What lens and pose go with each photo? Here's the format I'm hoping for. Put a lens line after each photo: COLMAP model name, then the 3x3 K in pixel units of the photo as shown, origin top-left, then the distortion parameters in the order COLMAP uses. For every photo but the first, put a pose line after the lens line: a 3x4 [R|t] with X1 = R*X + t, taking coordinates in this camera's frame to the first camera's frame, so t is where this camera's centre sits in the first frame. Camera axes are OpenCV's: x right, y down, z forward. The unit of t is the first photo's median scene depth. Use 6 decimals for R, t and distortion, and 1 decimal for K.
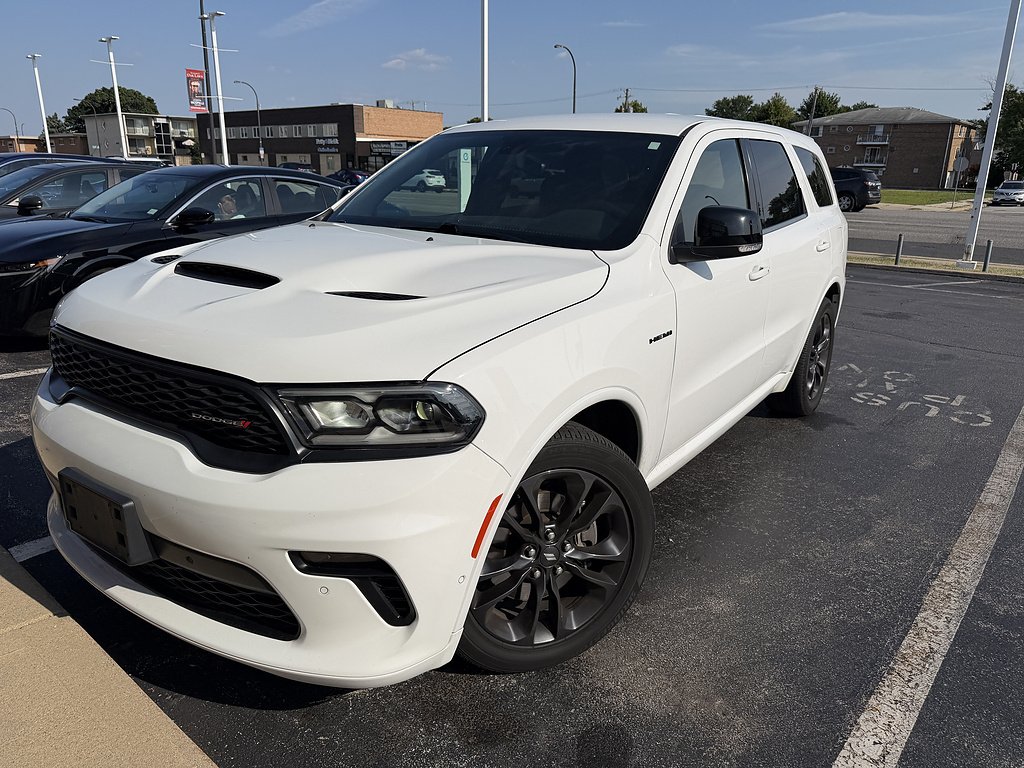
lens RADIAL K [[720.4, 0, 512.0], [0, 720.4, 384.0], [0, 0, 1]] dist [-0.007063, -0.003928]
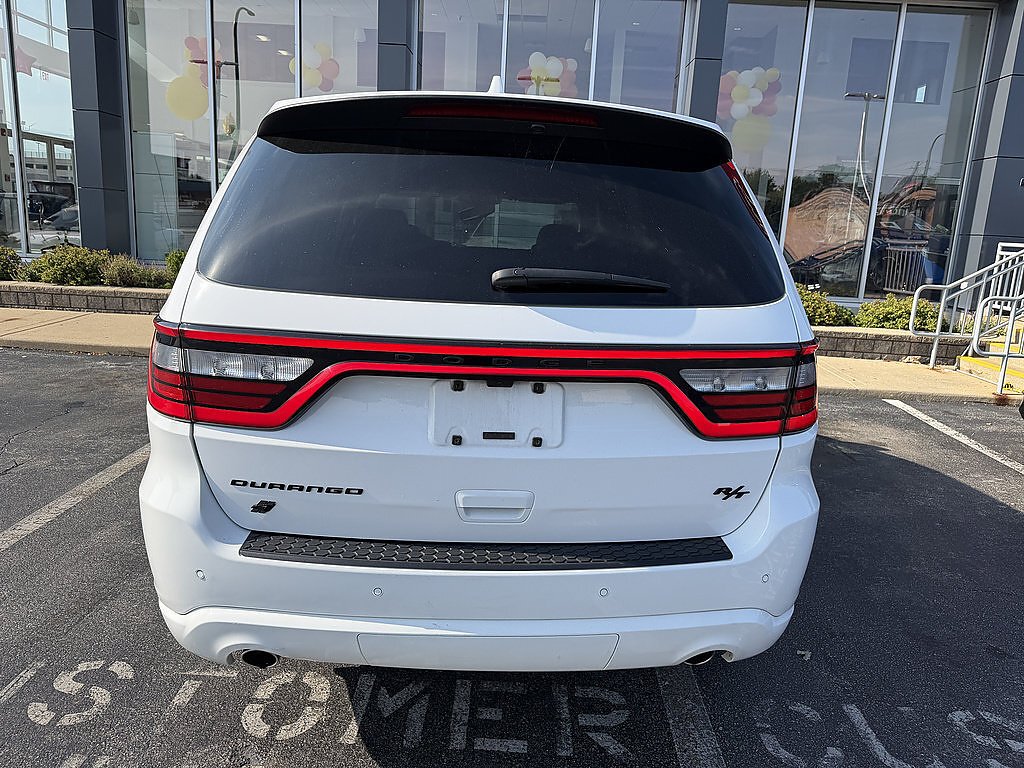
lens RADIAL K [[711.4, 0, 530.3], [0, 711.4, 386.4], [0, 0, 1]] dist [0.000739, -0.001842]
pose [[-0.763330, 0.083667, -0.640568, 0.892554], [-0.248892, 0.876940, 0.411132, -0.622535], [0.596138, 0.473261, -0.648570, 2.185456]]
